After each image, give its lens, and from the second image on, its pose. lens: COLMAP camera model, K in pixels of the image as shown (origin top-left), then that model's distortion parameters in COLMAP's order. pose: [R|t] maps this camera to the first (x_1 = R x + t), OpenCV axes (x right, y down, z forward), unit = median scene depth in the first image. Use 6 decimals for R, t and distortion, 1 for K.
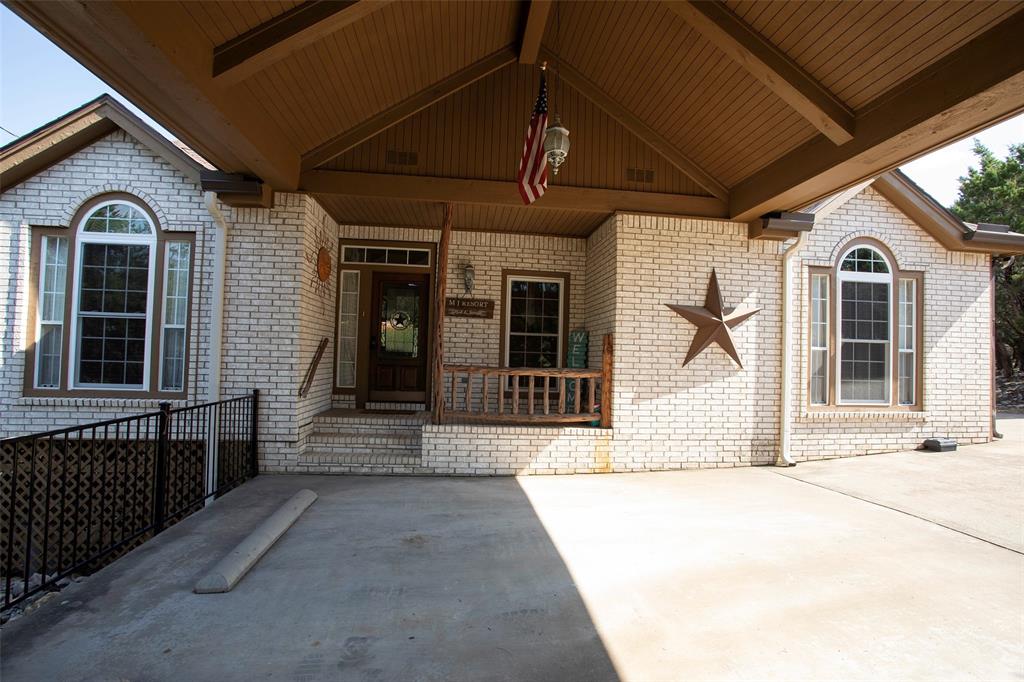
lens RADIAL K [[498.6, 0, 516.2], [0, 498.6, 343.9], [0, 0, 1]] dist [-0.058284, 0.020973]
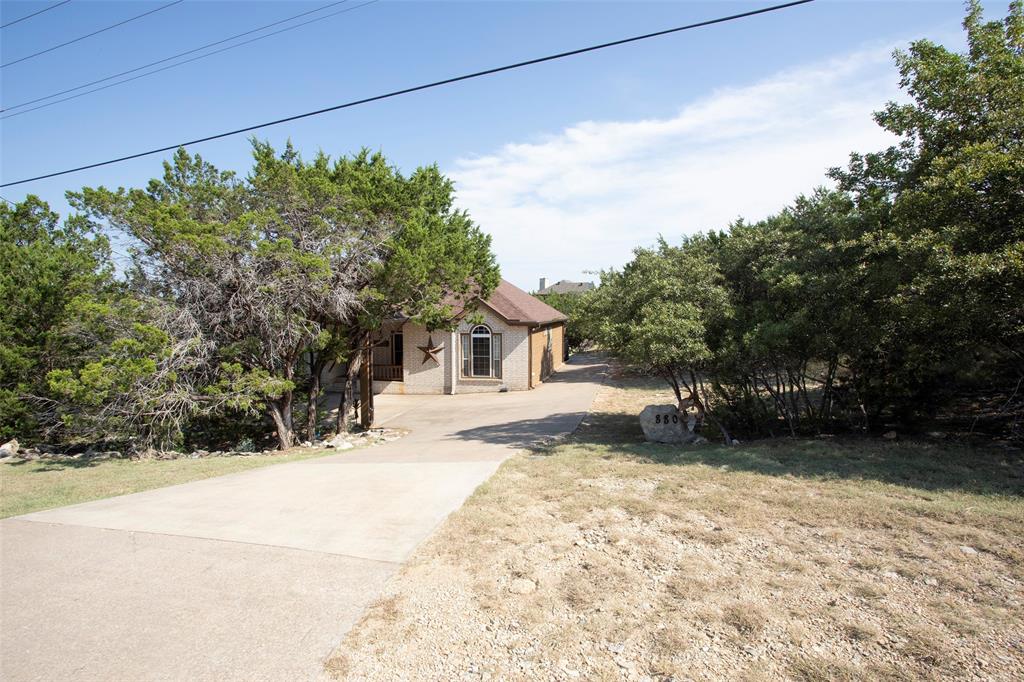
lens RADIAL K [[498.6, 0, 505.7], [0, 498.6, 348.2], [0, 0, 1]] dist [-0.058284, 0.020973]
pose [[0.940659, -0.002018, -0.339347, 2.002032], [0.036863, 0.994673, 0.096269, -0.369733], [0.337345, -0.103066, 0.935722, -1.973005]]
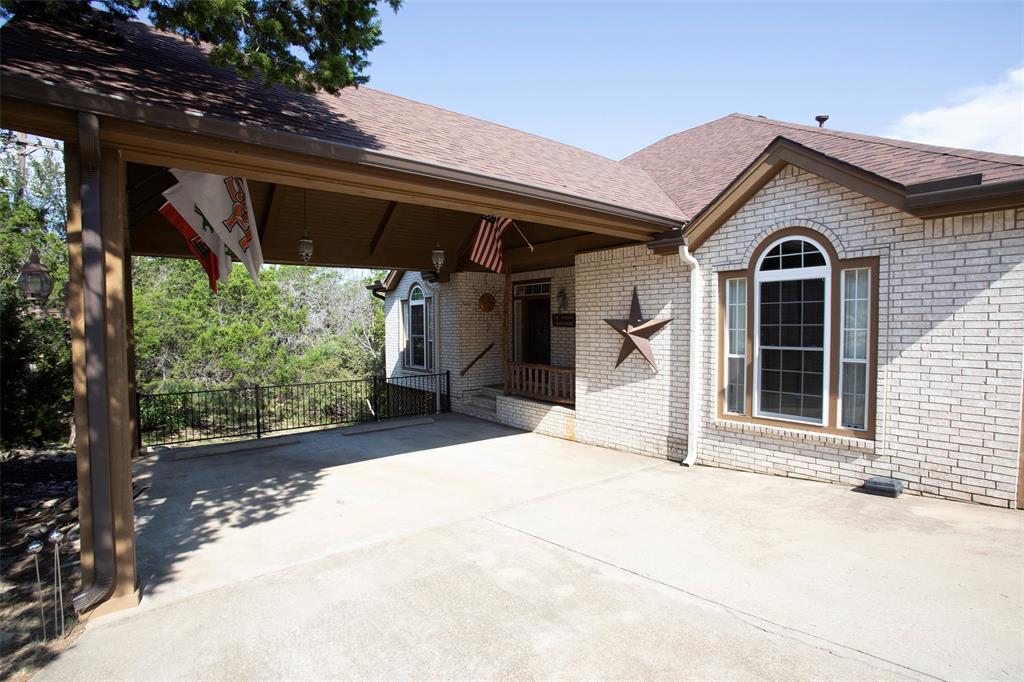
lens RADIAL K [[498.6, 0, 515.6], [0, 498.6, 342.4], [0, 0, 1]] dist [-0.058284, 0.020973]
pose [[0.524309, 0.001775, -0.851526, 1.245620], [0.047795, 0.998360, 0.031510, -0.070251], [0.850186, -0.057220, 0.523364, 0.126619]]
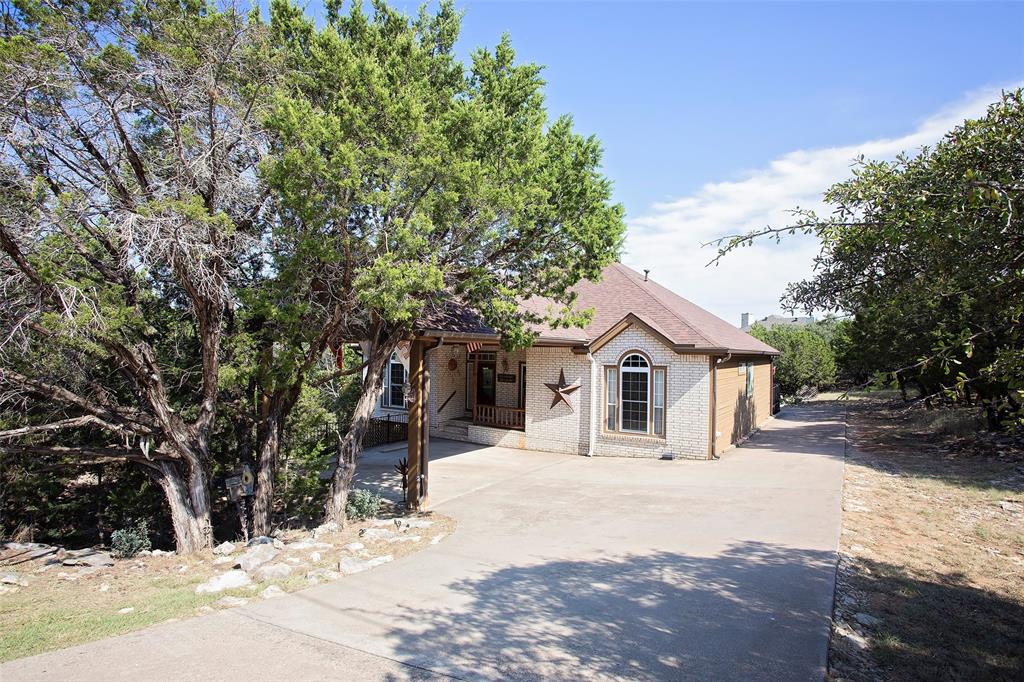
lens RADIAL K [[498.6, 0, 519.3], [0, 498.6, 337.4], [0, 0, 1]] dist [-0.058284, 0.020973]
pose [[0.762254, -0.035952, -0.646279, 1.752834], [0.026036, 0.999351, -0.024886, -0.240810], [0.646755, 0.002143, 0.762695, -0.917886]]
